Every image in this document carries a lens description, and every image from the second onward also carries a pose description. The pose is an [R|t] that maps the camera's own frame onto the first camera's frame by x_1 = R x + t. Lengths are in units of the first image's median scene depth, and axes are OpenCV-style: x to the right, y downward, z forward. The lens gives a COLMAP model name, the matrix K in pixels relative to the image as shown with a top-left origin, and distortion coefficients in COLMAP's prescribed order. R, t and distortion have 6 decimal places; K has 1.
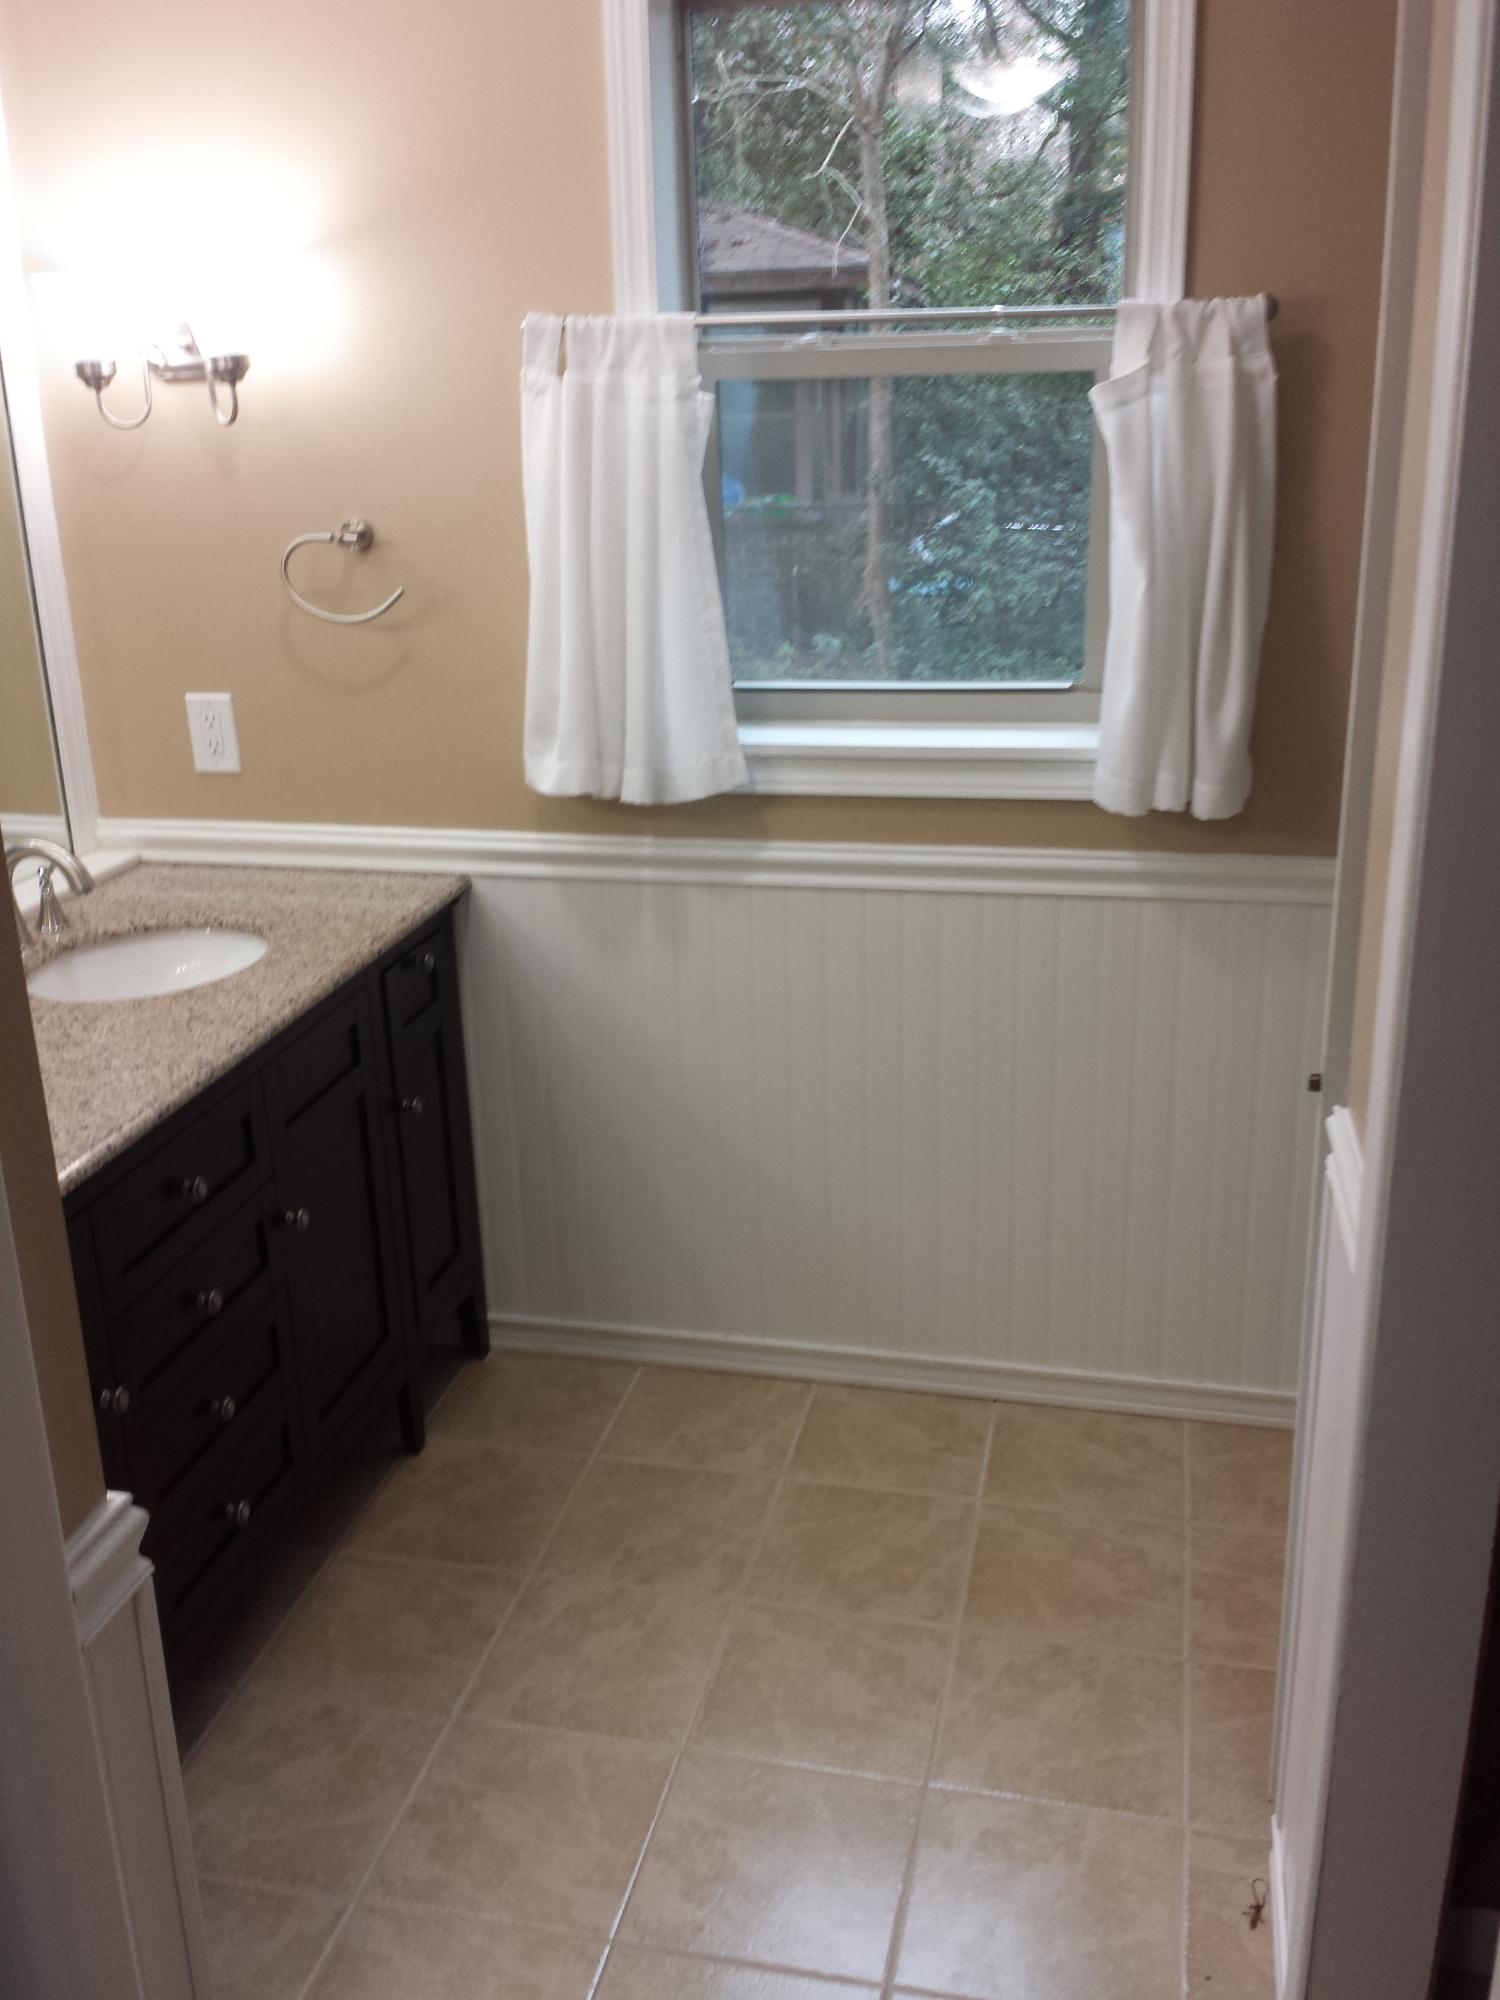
lens RADIAL K [[1881.6, 0, 750.0], [0, 1881.6, 1000.0], [0, 0, 1]] dist [0.142833, -0.310940]
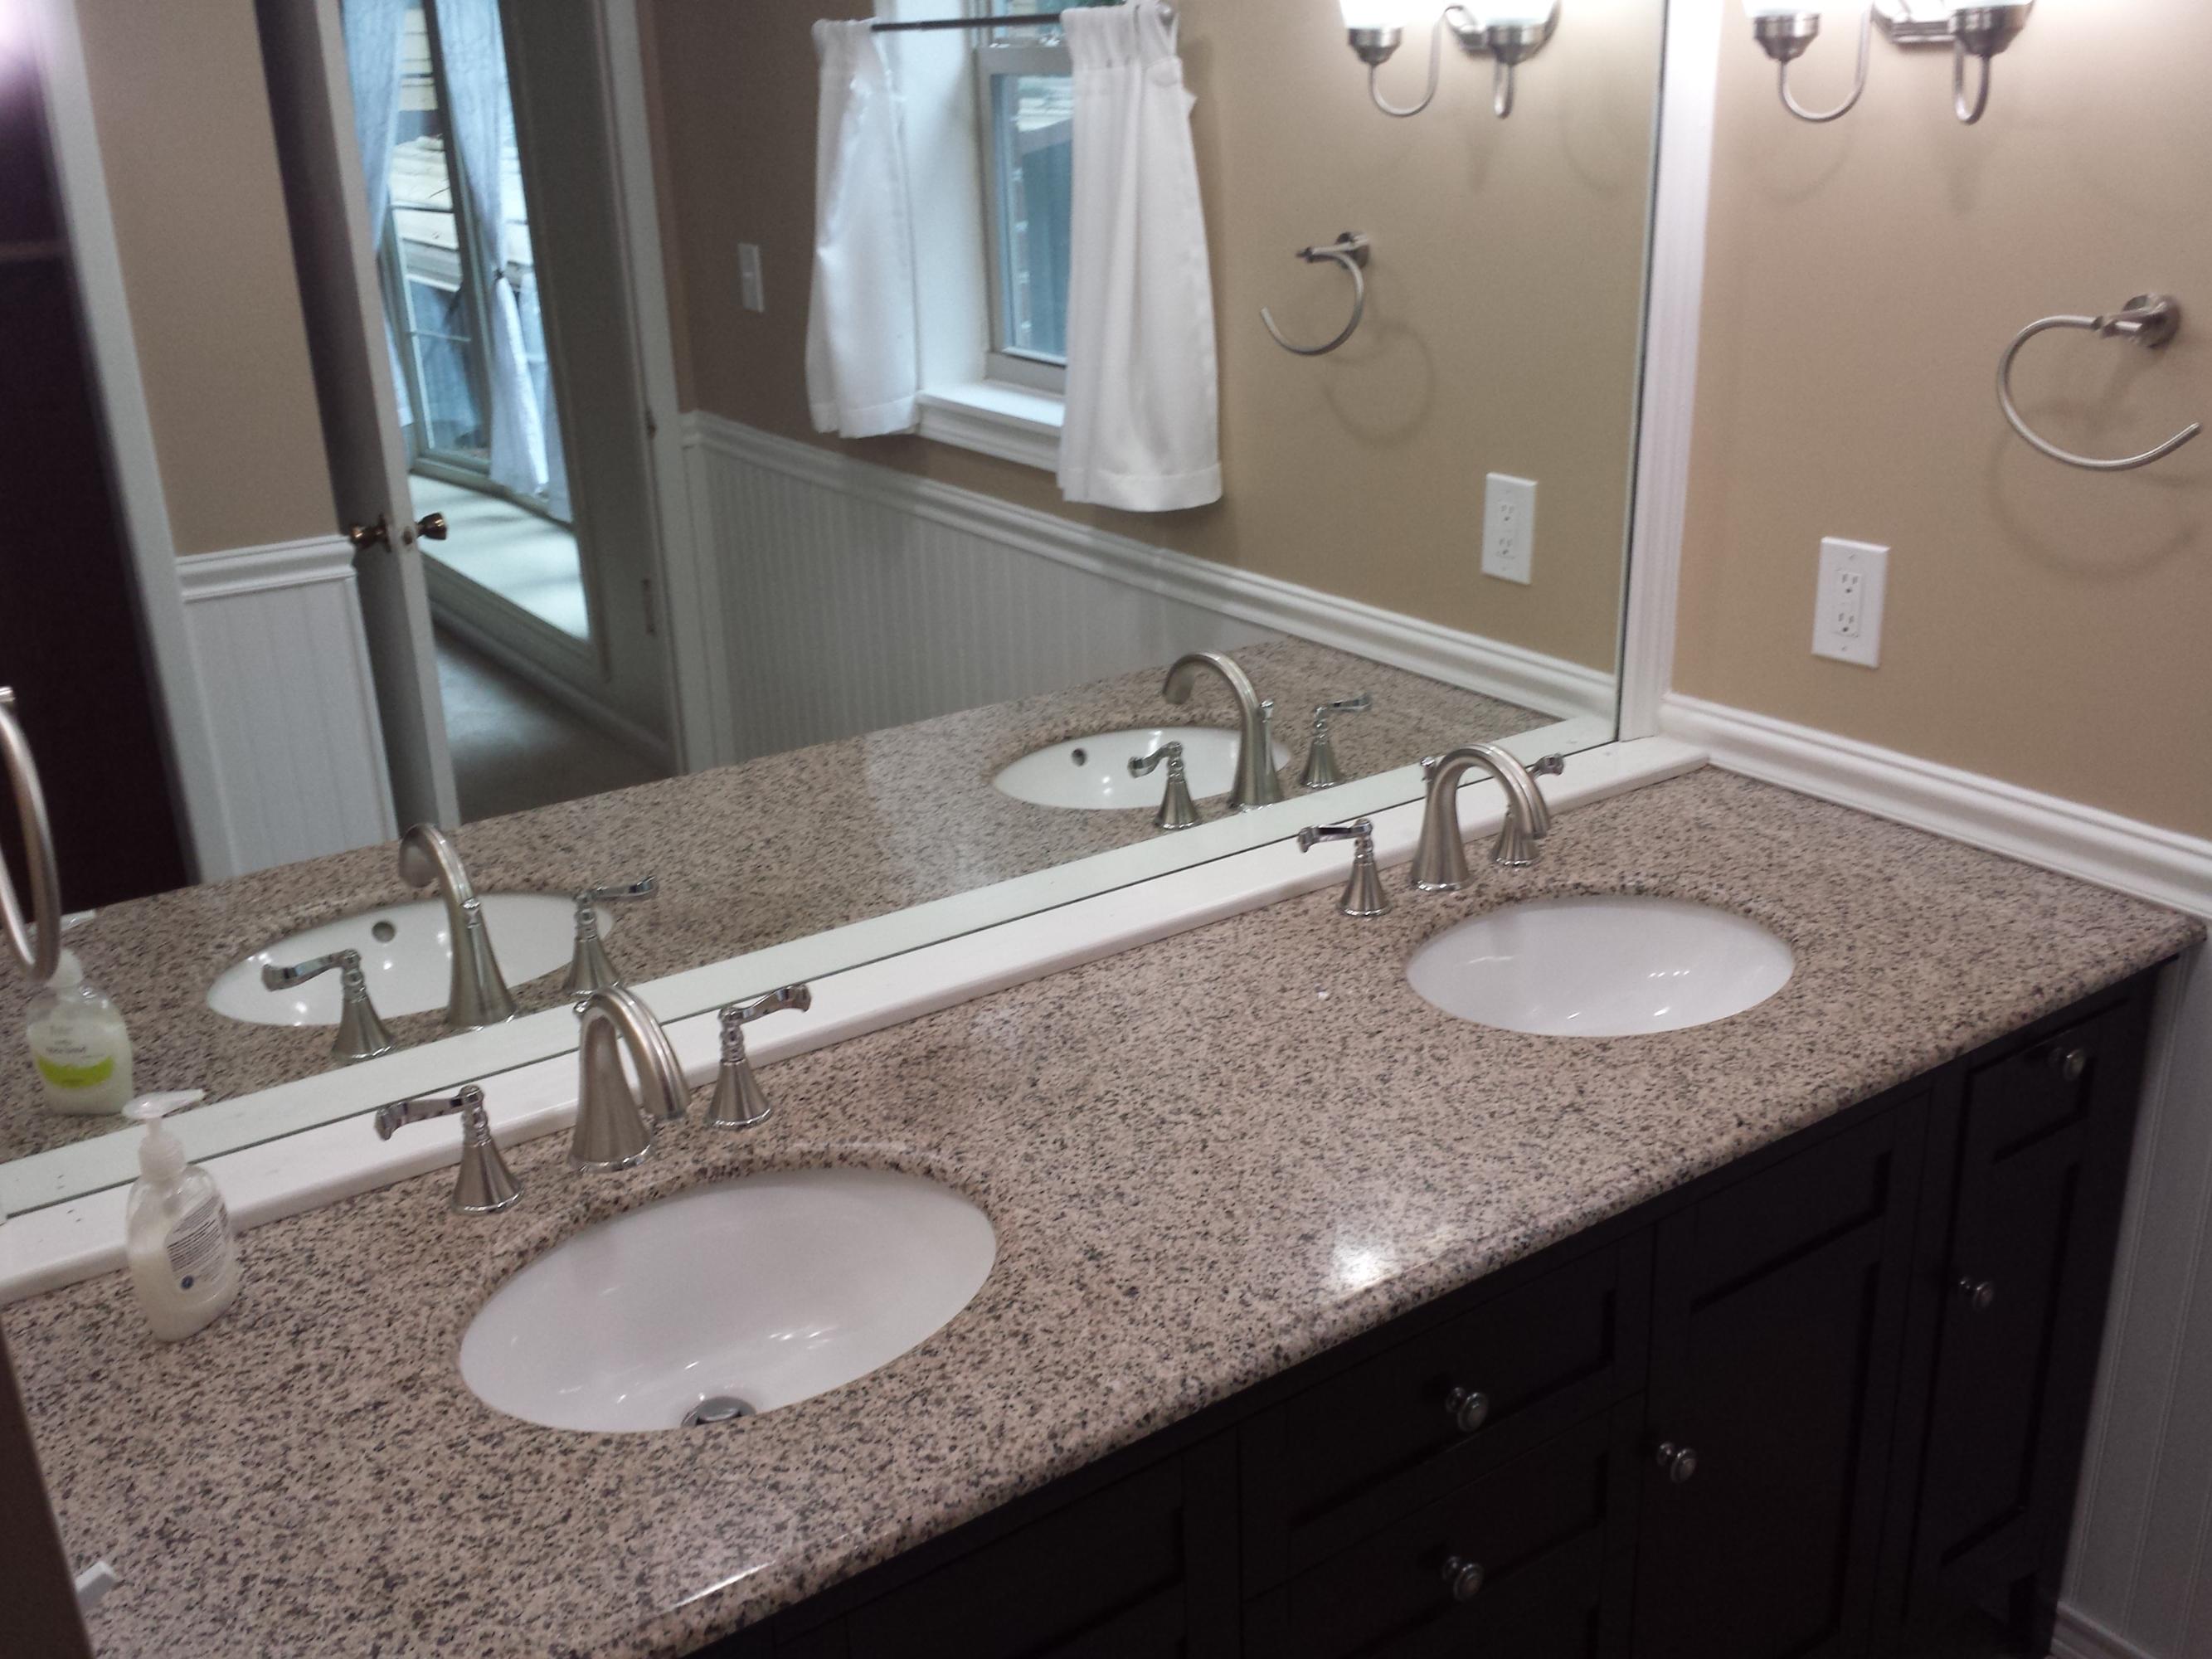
lens RADIAL K [[2081.2, 0, 1129.4], [0, 2081.2, 859.1], [0, 0, 1]] dist [0.142833, -0.310940]
pose [[0.743593, 0.250362, -0.619991, 0.000748], [-0.213605, 0.967610, 0.134548, -0.108268], [0.633595, 0.032384, 0.772987, 0.321293]]
